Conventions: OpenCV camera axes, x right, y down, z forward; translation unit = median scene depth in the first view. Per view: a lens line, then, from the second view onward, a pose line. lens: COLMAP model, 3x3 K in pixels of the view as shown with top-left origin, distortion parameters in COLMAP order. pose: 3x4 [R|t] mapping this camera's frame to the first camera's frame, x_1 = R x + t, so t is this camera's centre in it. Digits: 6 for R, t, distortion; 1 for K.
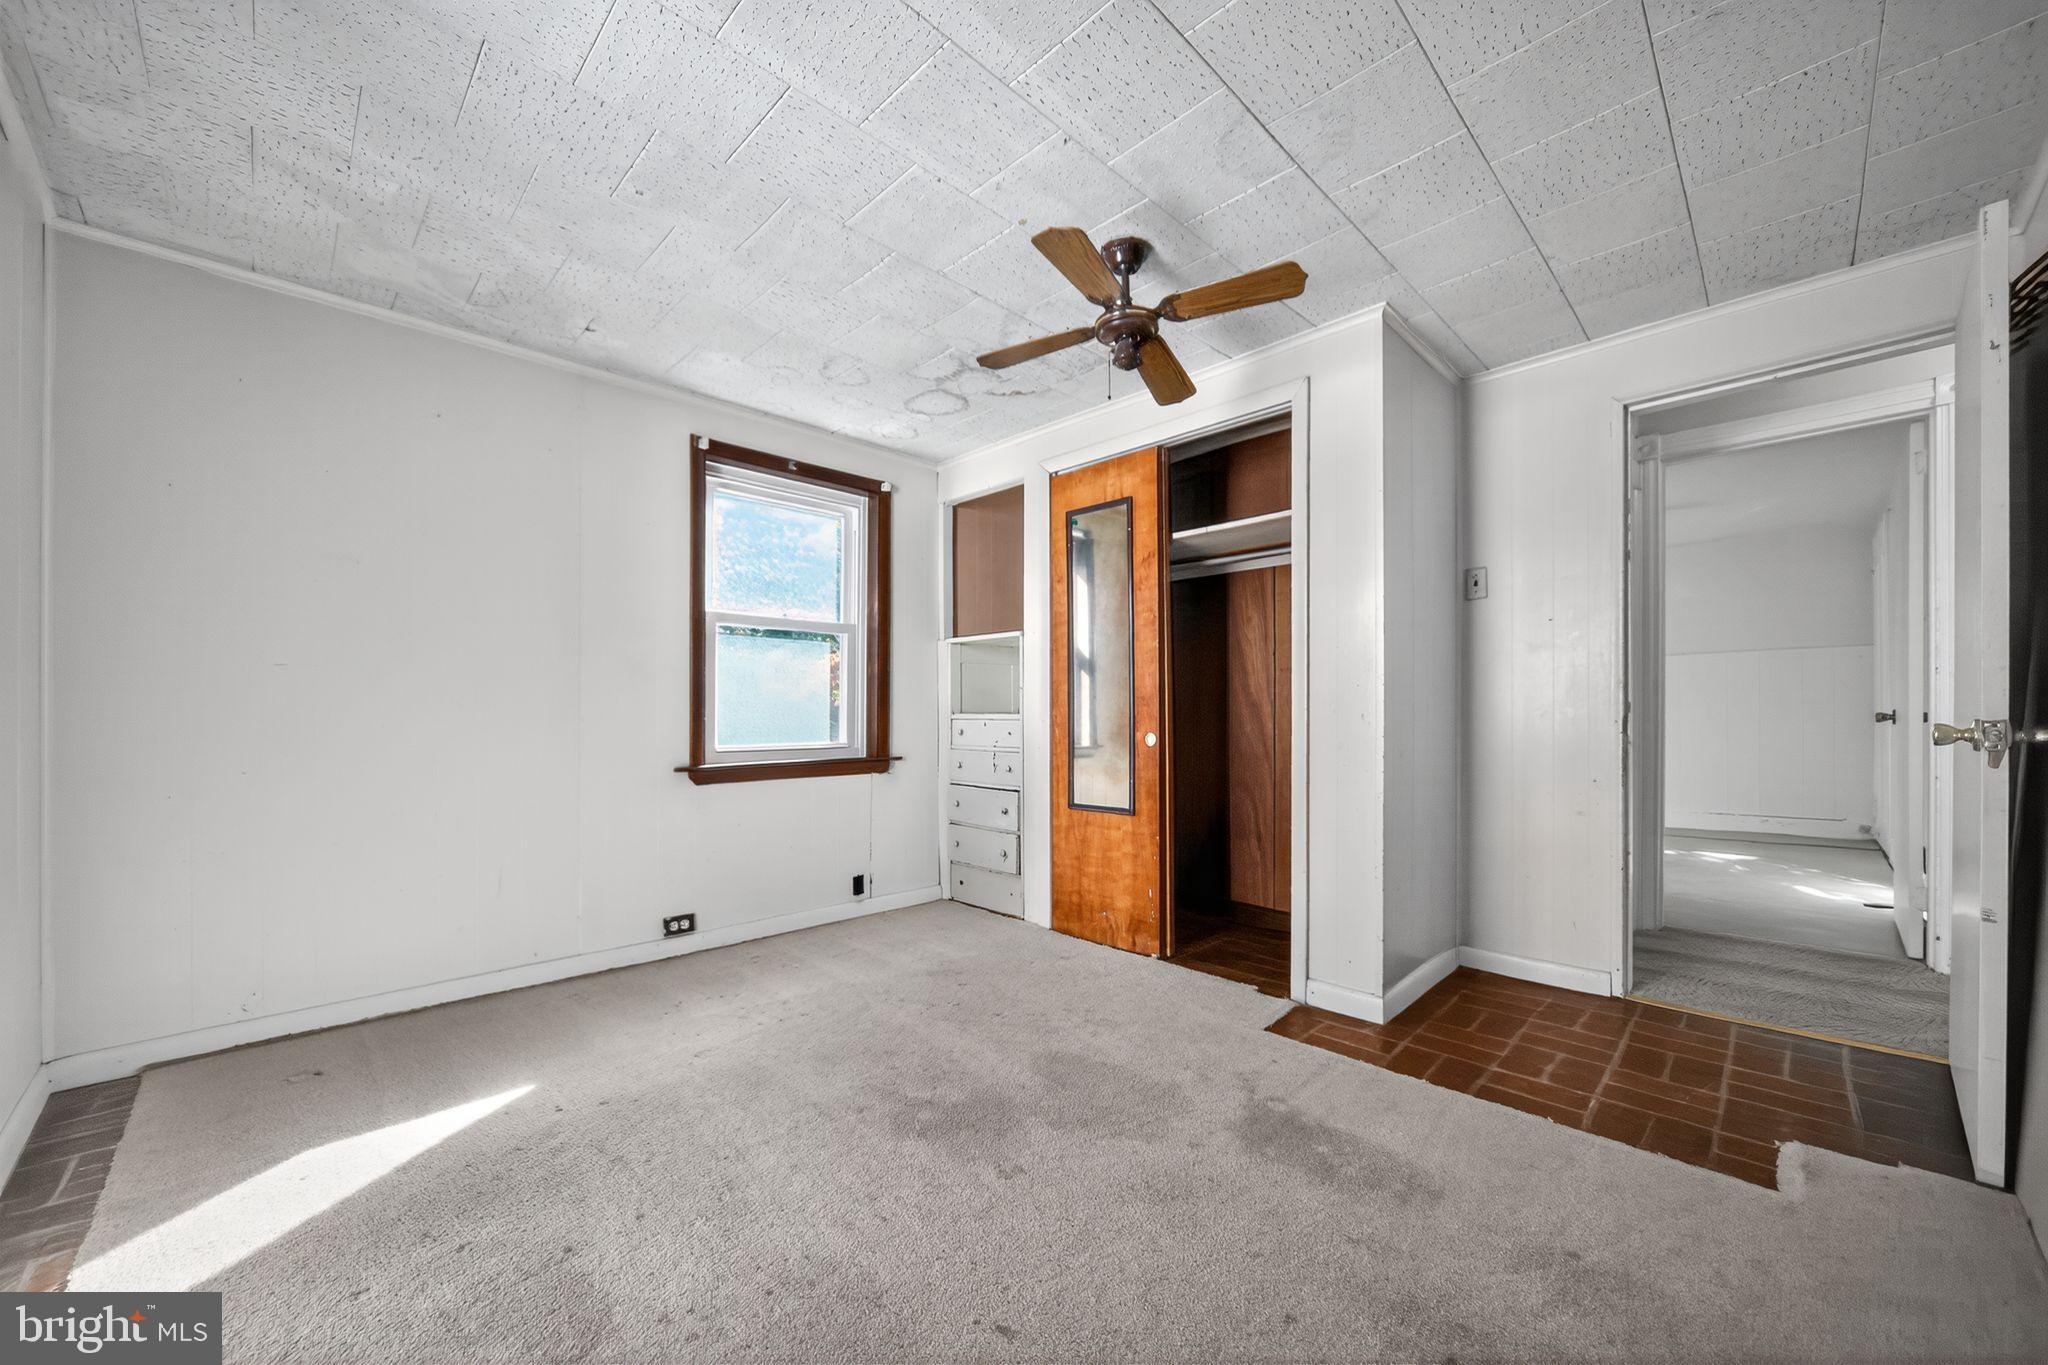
lens RADIAL K [[779.1, 0, 1024.8], [0, 779.1, 705.1], [0, 0, 1]] dist [-0.011091, 0.000111]
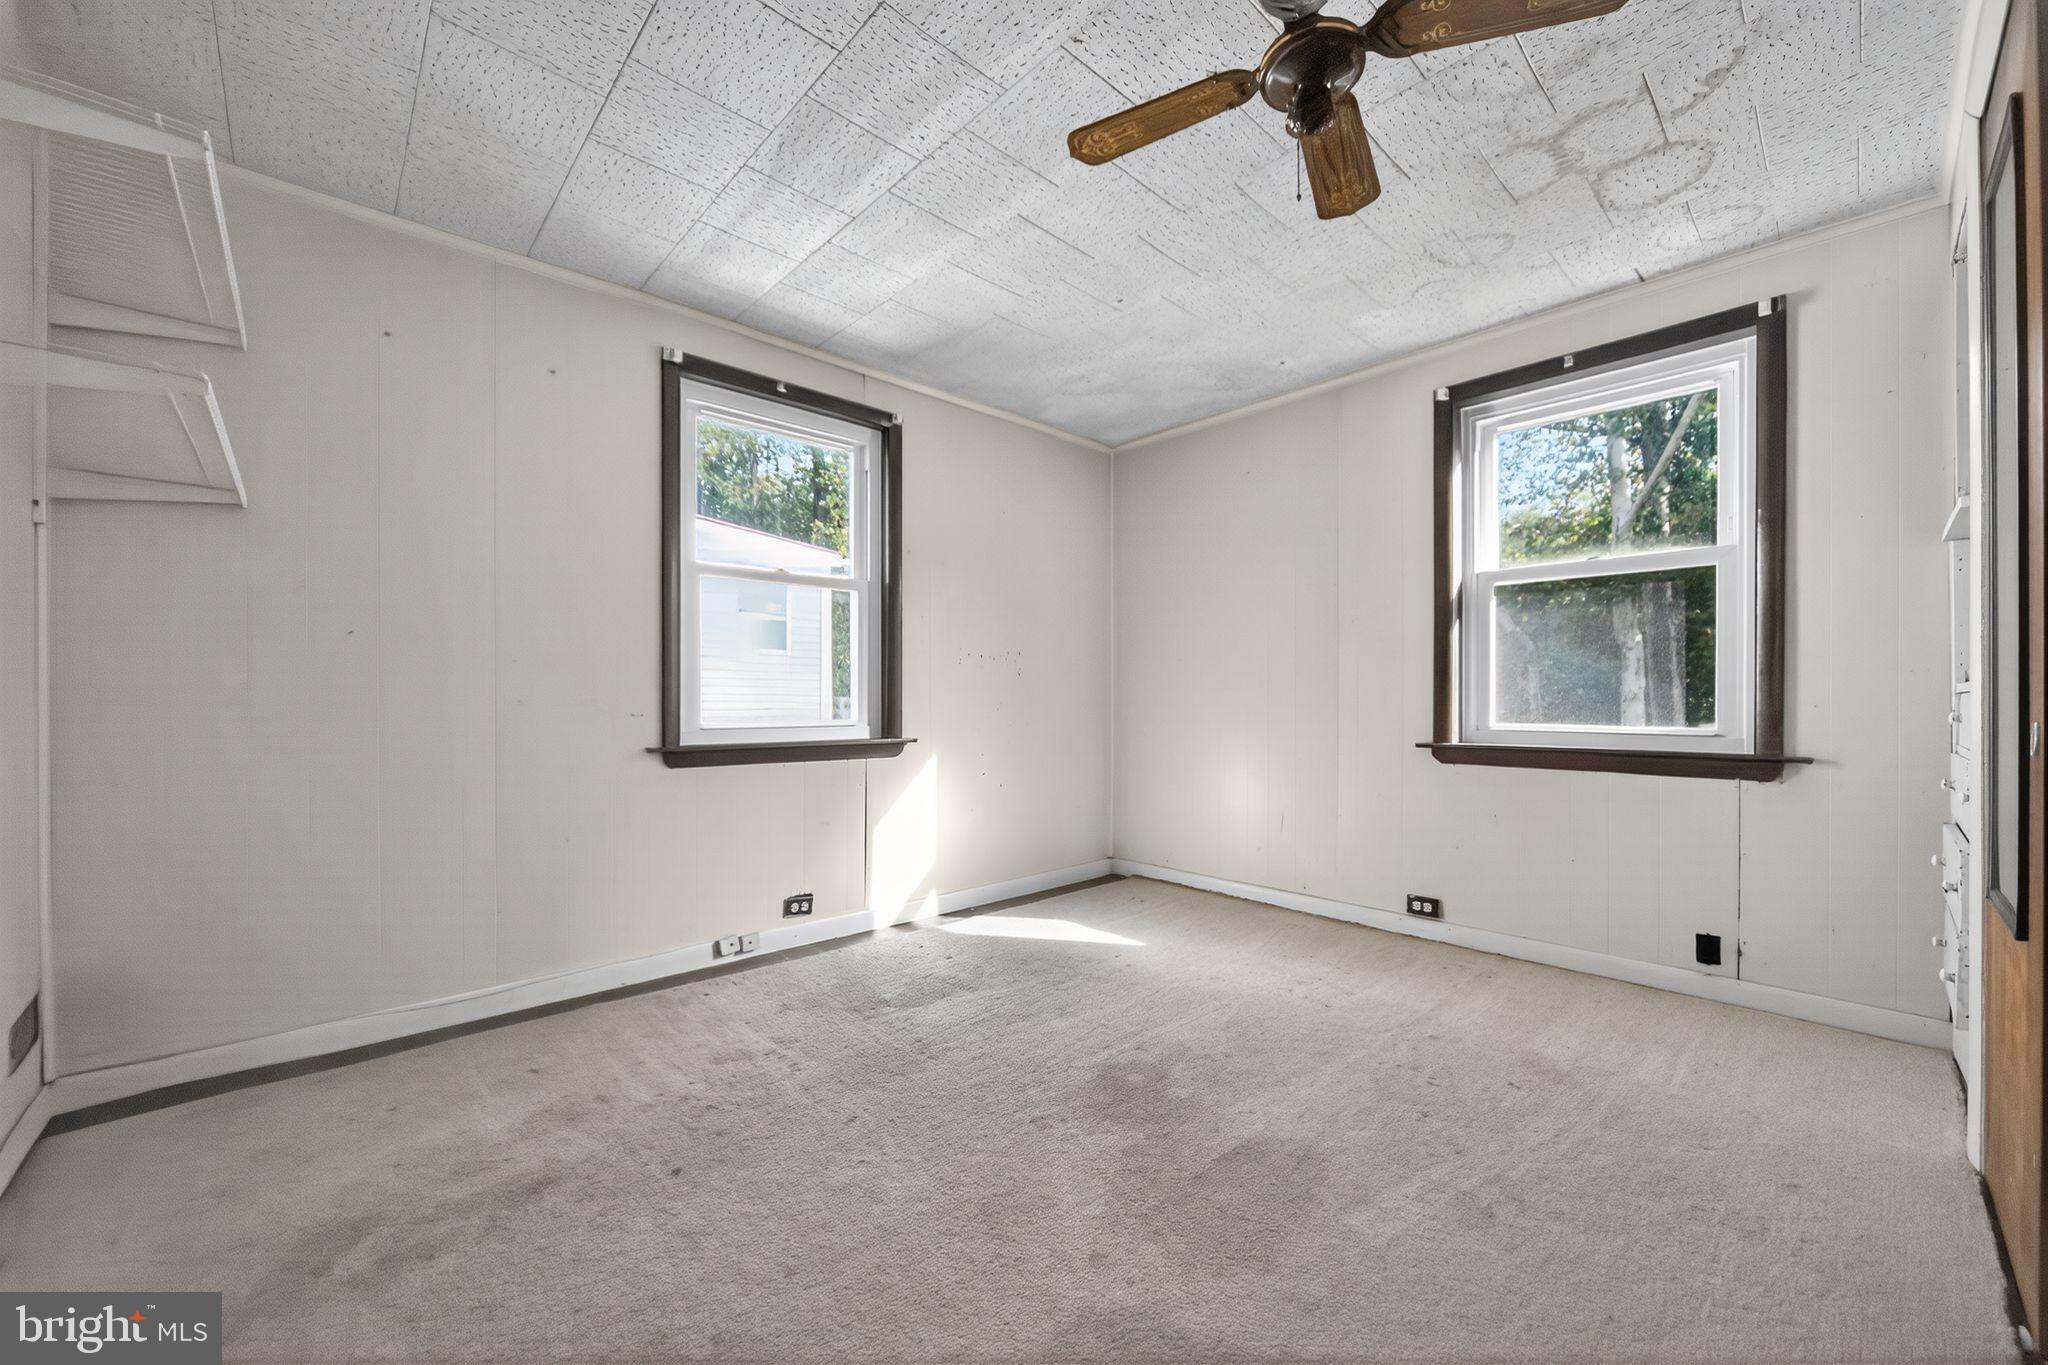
lens RADIAL K [[779.1, 0, 1024.8], [0, 779.1, 705.1], [0, 0, 1]] dist [-0.011091, 0.000111]
pose [[-0.041063, 0.008300, -0.999122, 0.559679], [0.009613, 0.999922, 0.007911, 0.021082], [0.999110, -0.009280, -0.041139, 0.569203]]
